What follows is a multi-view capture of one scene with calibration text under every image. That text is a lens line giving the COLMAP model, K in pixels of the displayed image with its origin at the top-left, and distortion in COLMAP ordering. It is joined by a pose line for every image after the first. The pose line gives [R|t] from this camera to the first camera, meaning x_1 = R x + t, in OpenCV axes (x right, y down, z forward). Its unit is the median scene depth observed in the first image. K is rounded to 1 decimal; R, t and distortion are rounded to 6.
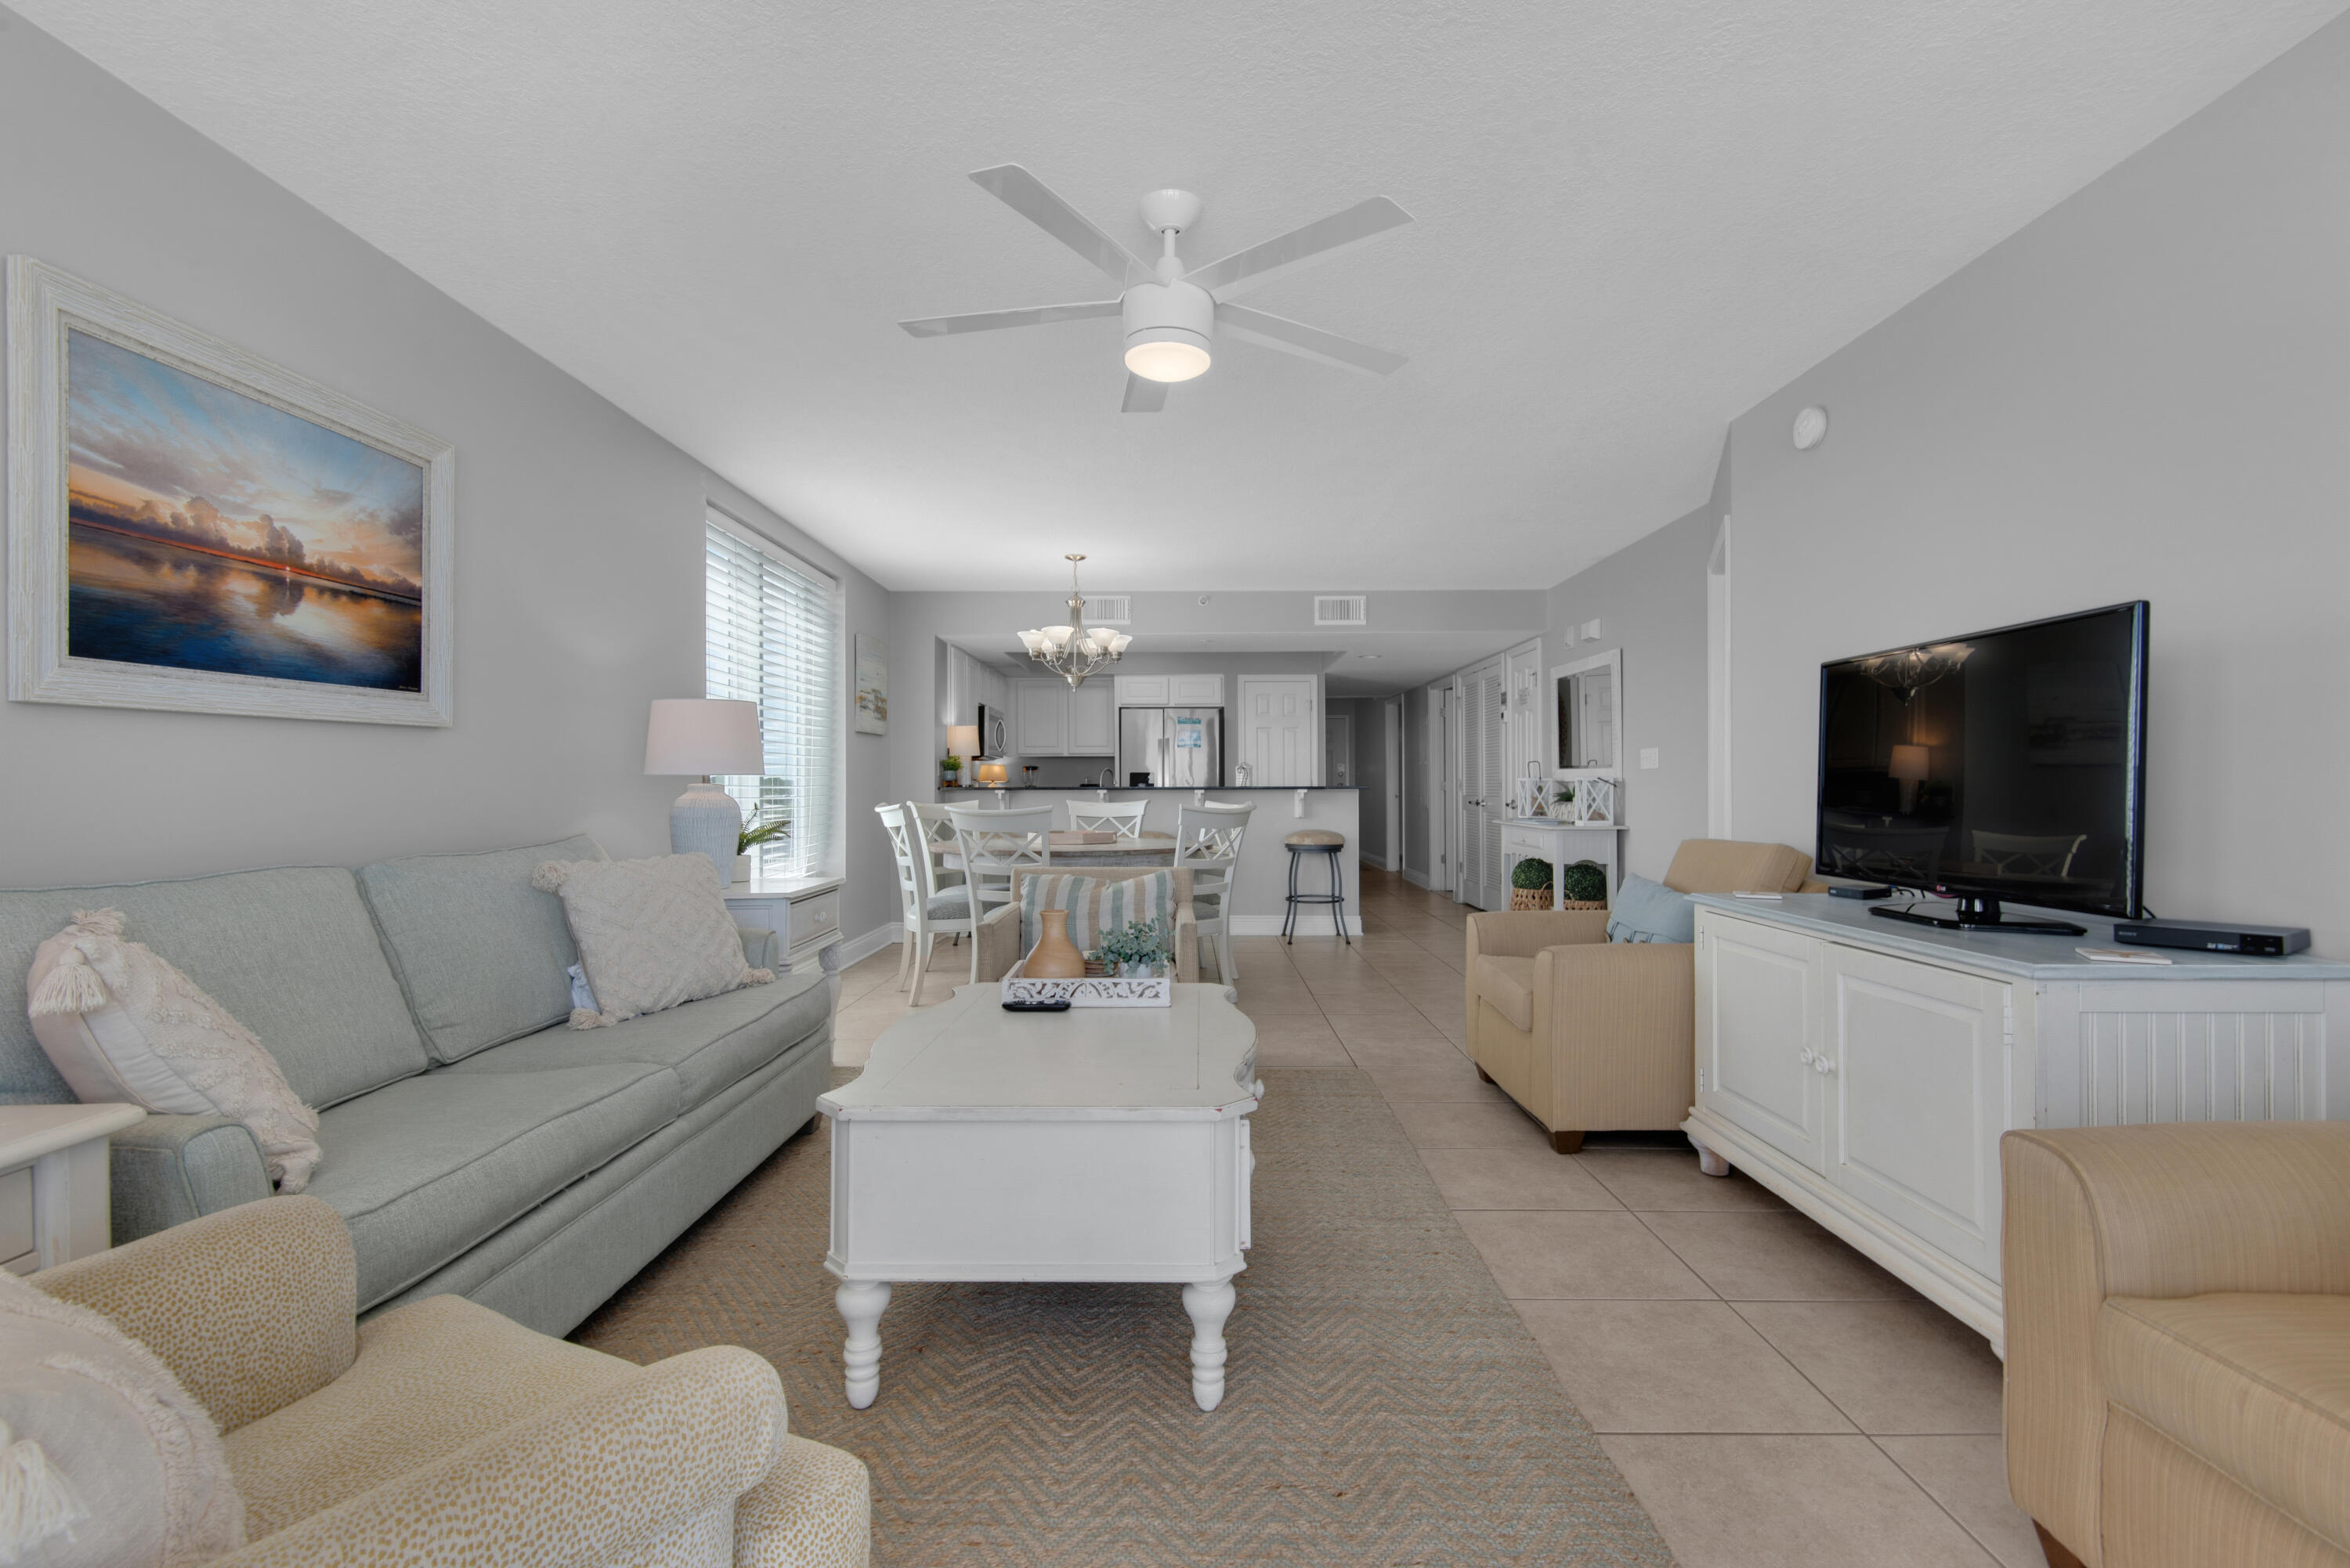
lens RADIAL K [[1057.8, 0, 1175.0], [0, 1057.8, 784.0], [0, 0, 1]] dist [0.023134, -0.028603]
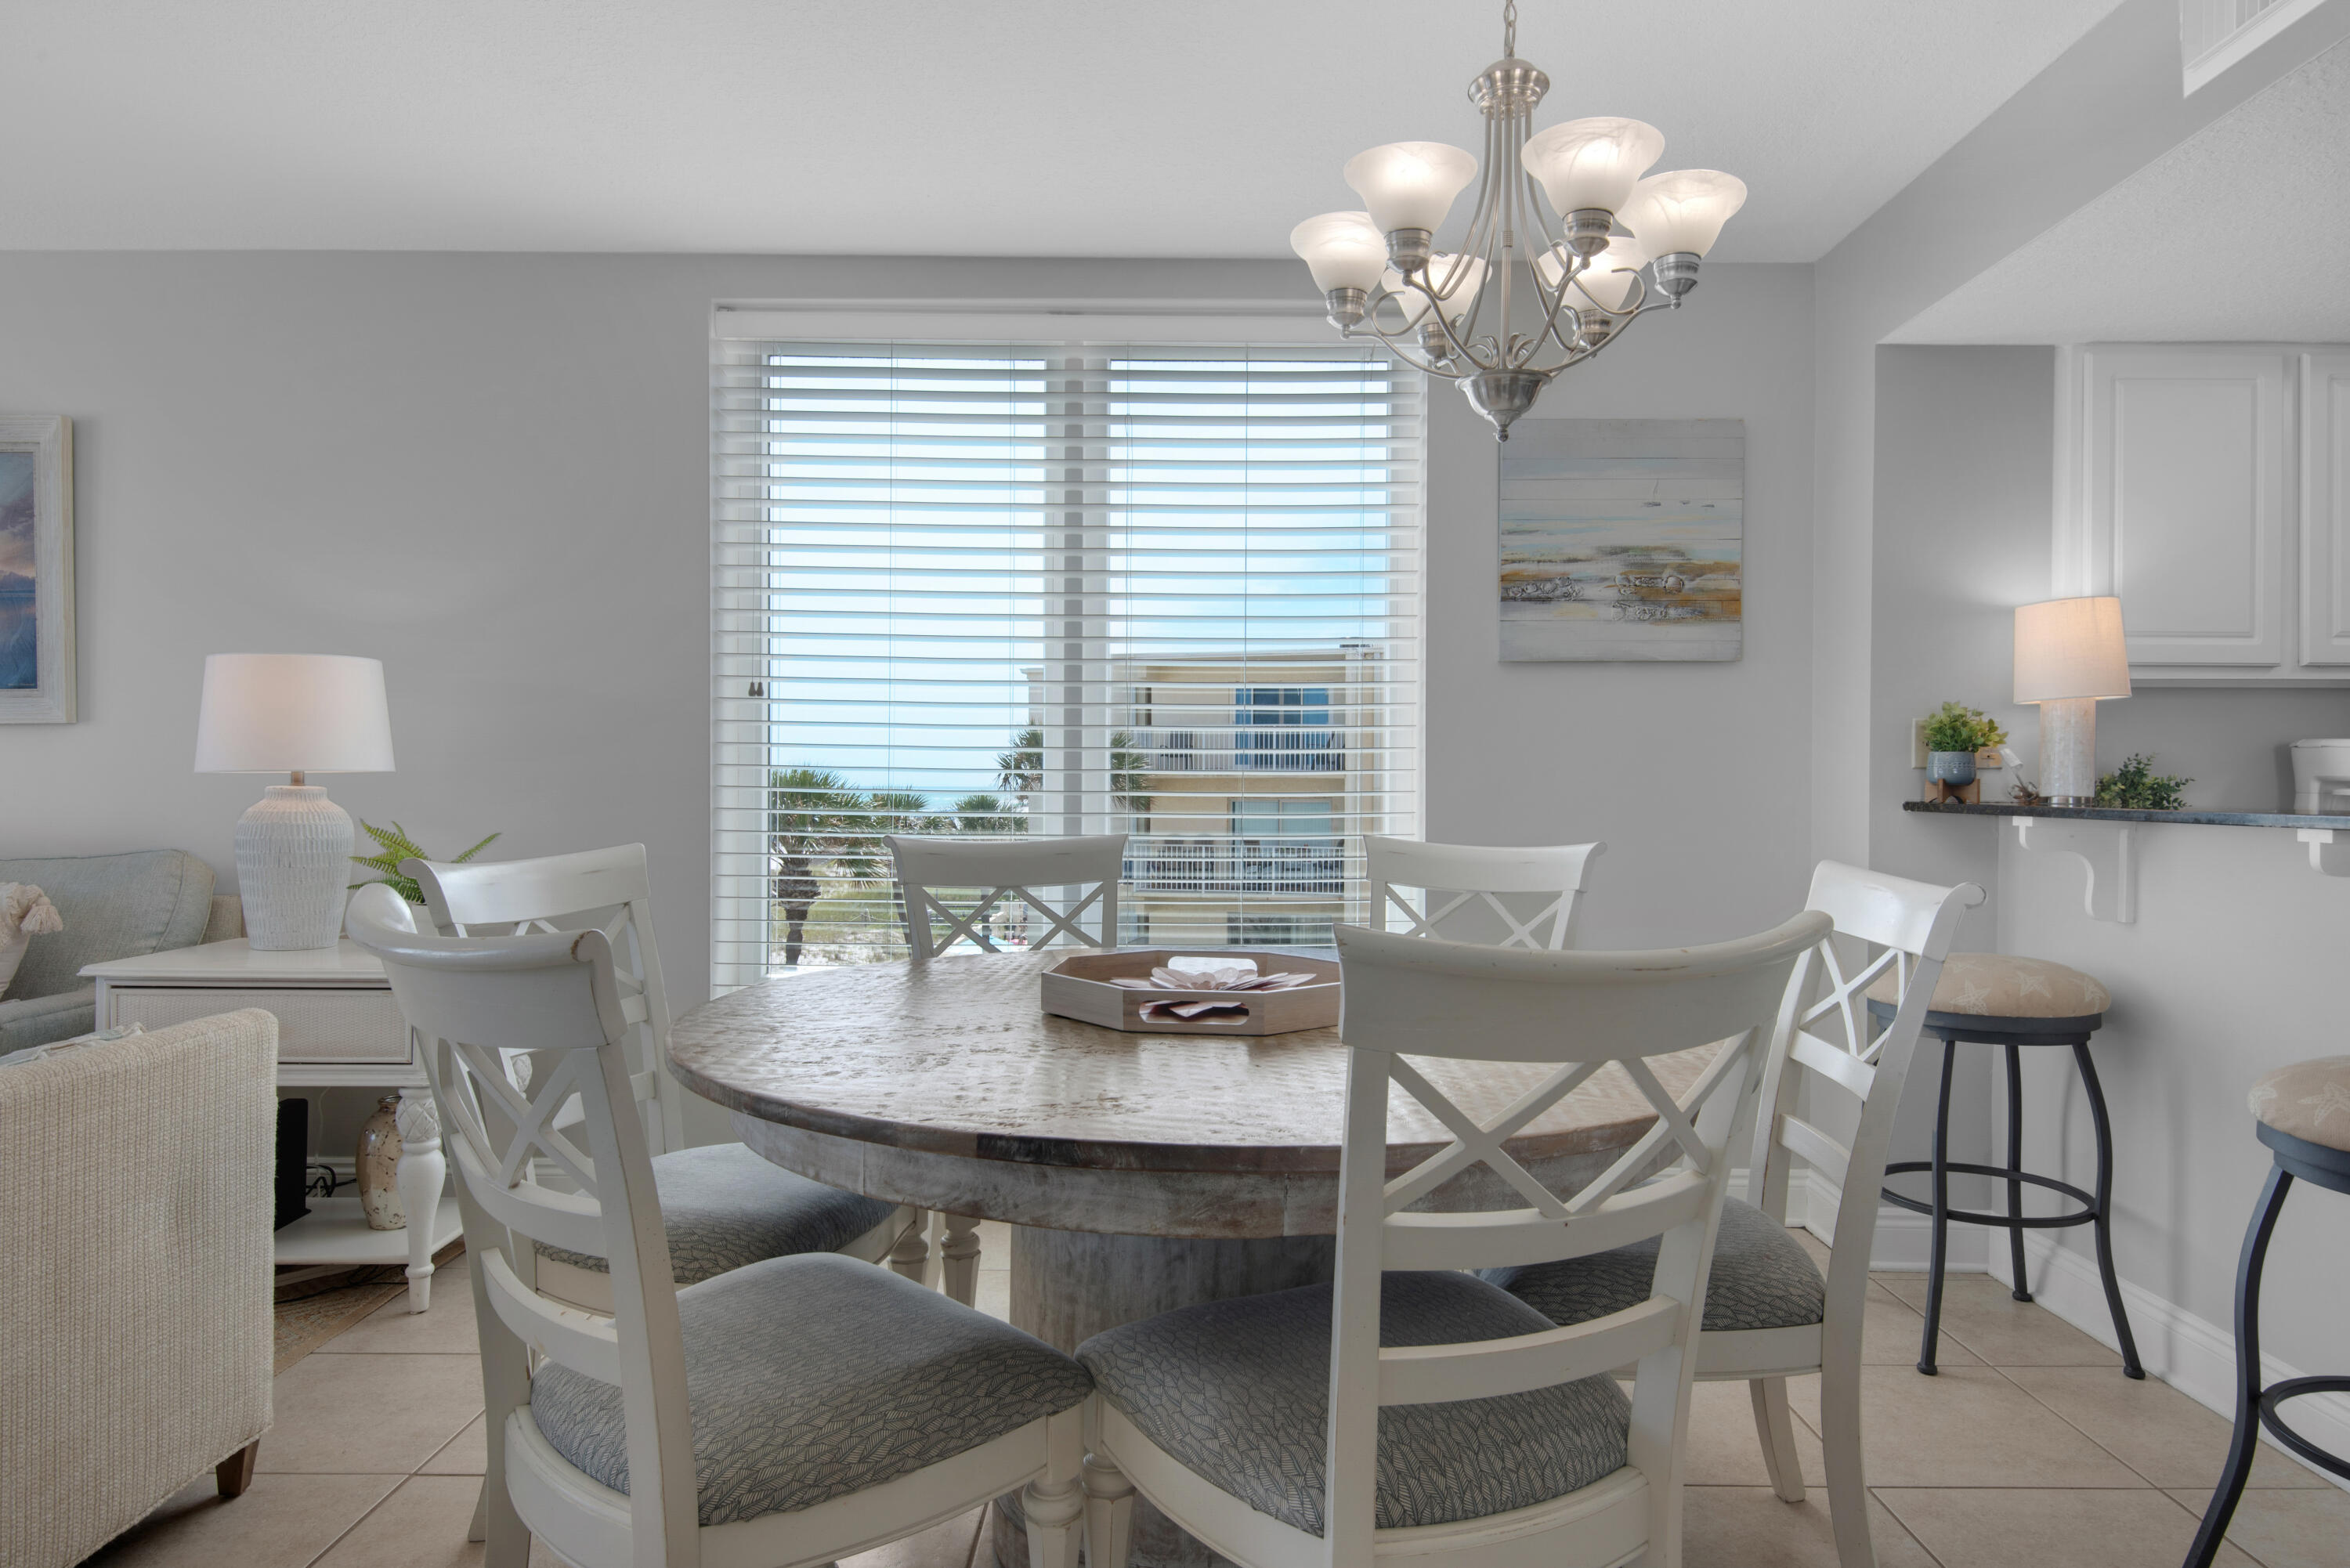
lens RADIAL K [[1390.4, 0, 1175.0], [0, 1390.4, 784.0], [0, 0, 1]] dist [0.008326, -0.001032]
pose [[0.022429, 0.006526, -0.999727, 0.678346], [-0.003822, 0.999972, 0.006442, -0.013206], [0.999741, 0.003677, 0.022454, 2.359023]]
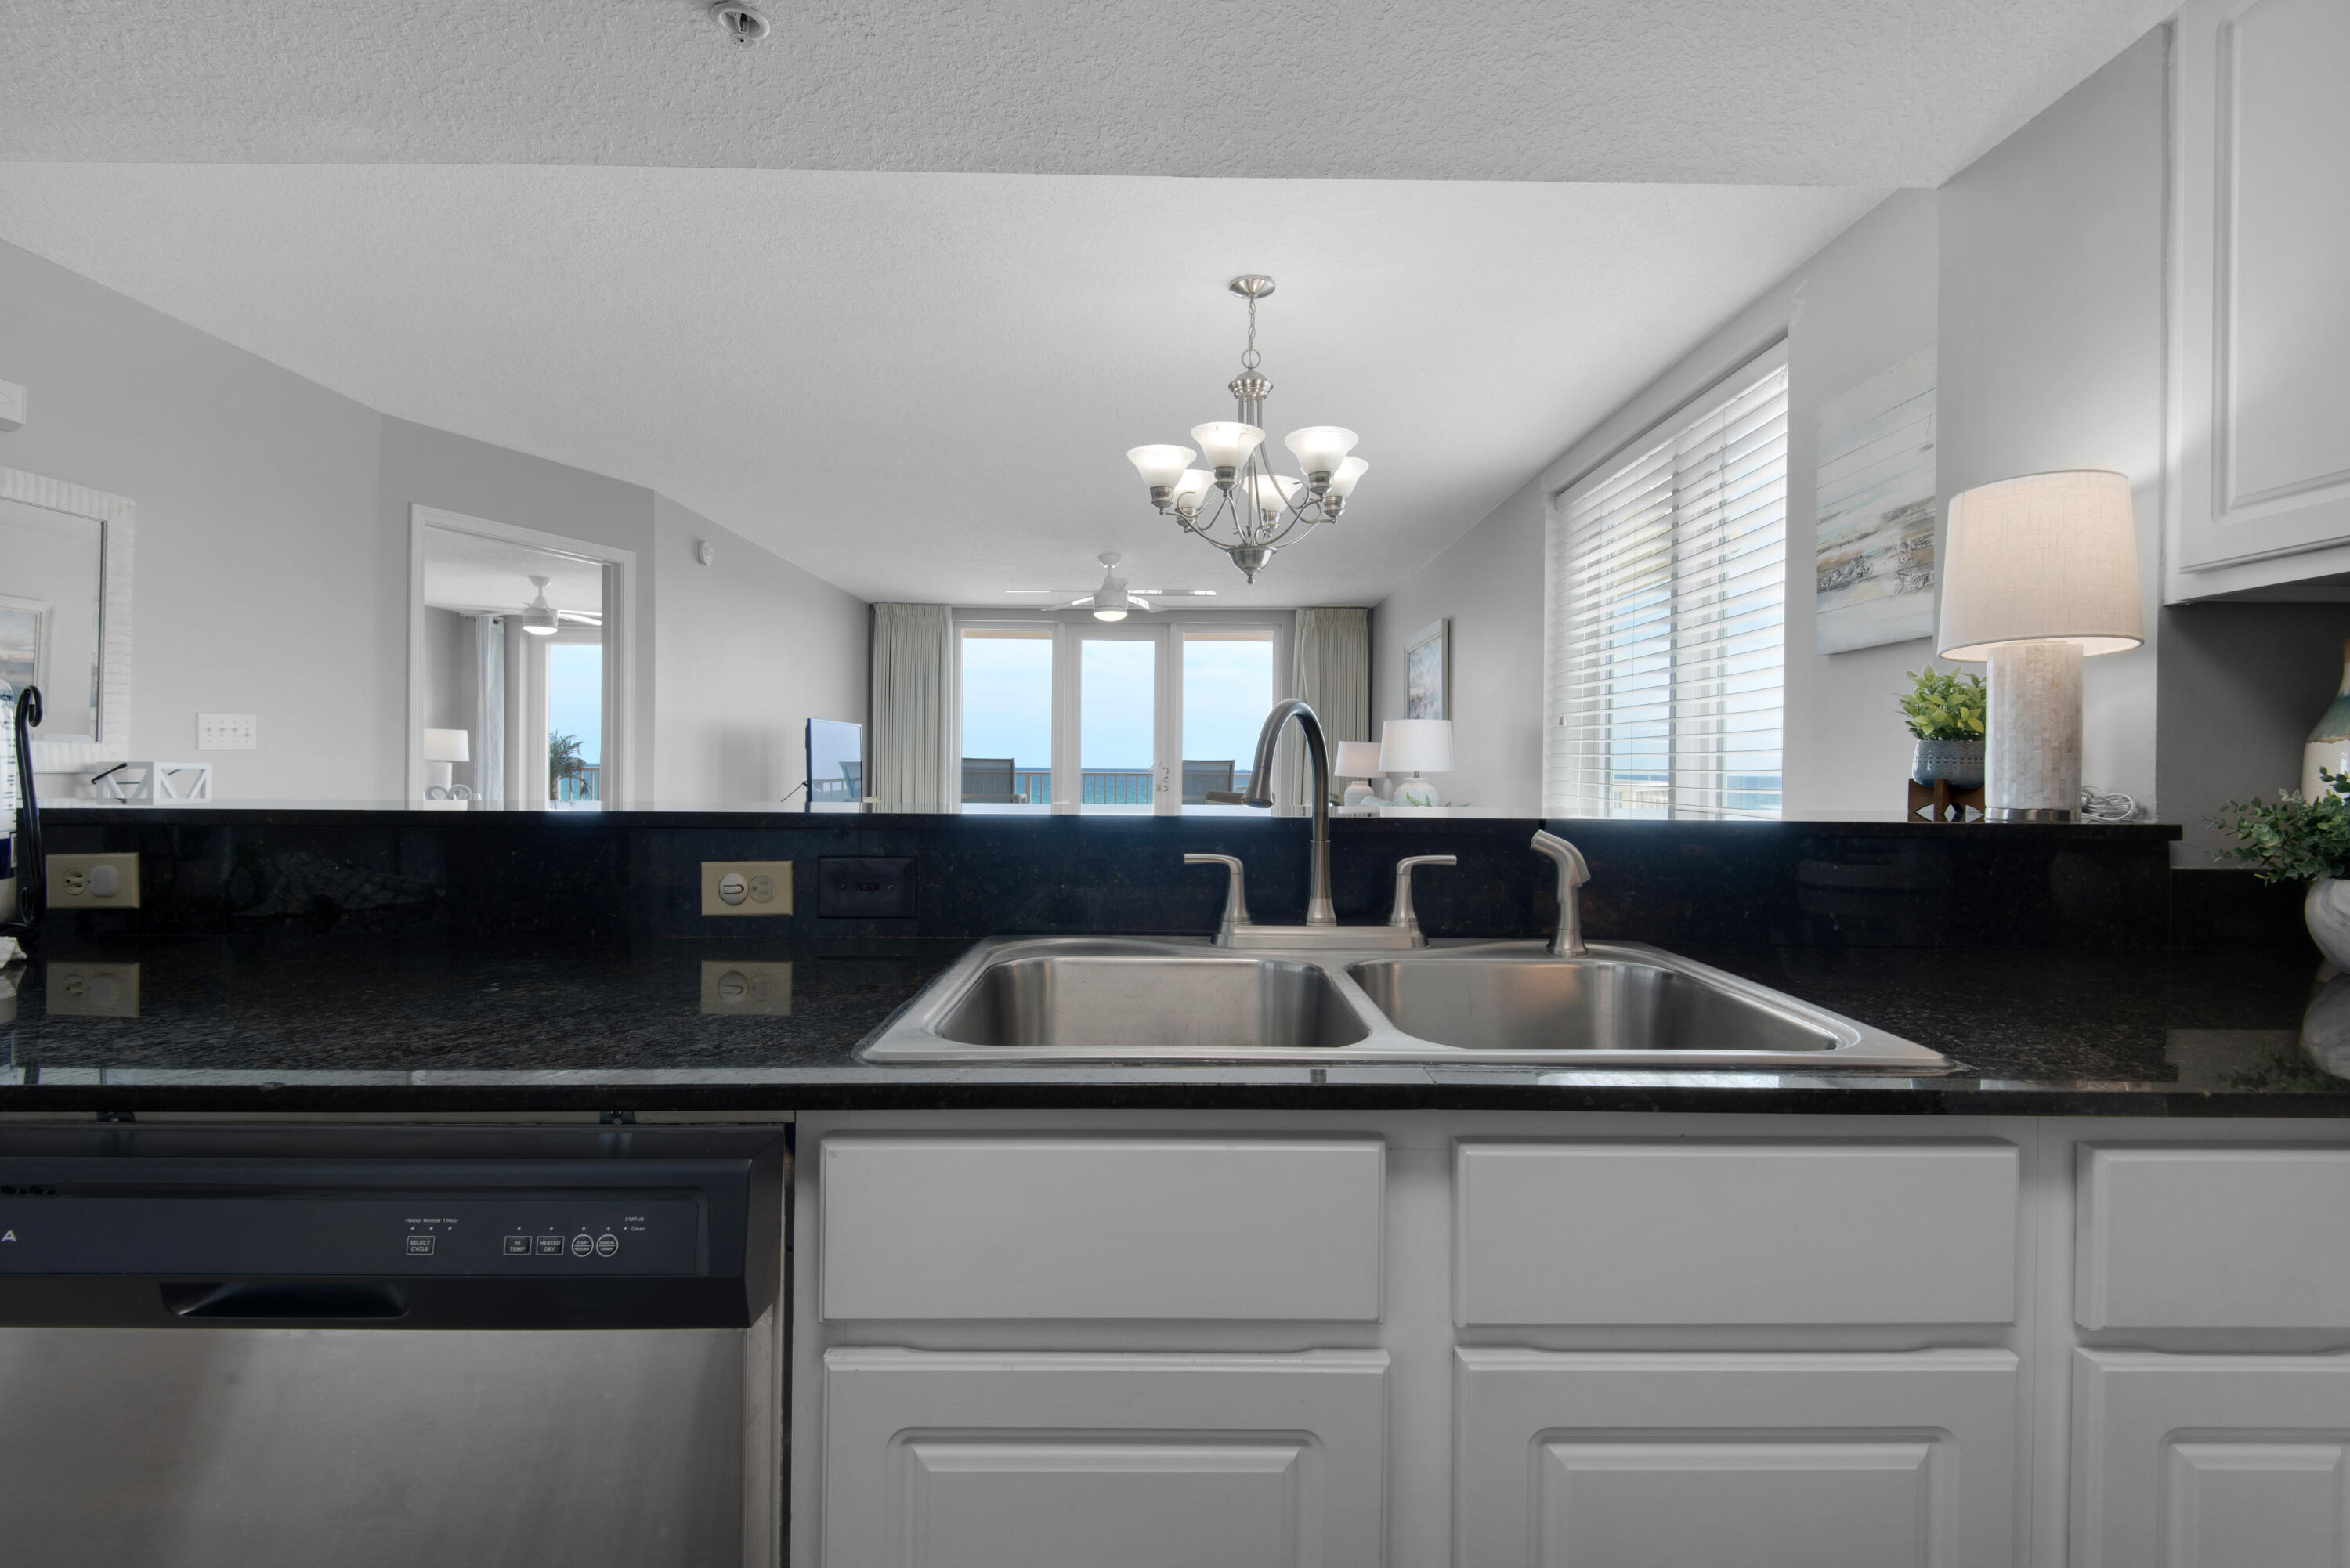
lens RADIAL K [[1057.8, 0, 1175.0], [0, 1057.8, 784.0], [0, 0, 1]] dist [0.023134, -0.028603]
pose [[-0.999845, -0.004296, -0.017092, -0.111194], [-0.004560, 0.999871, 0.015410, -0.017785], [0.017024, 0.015486, -0.999735, 3.818126]]
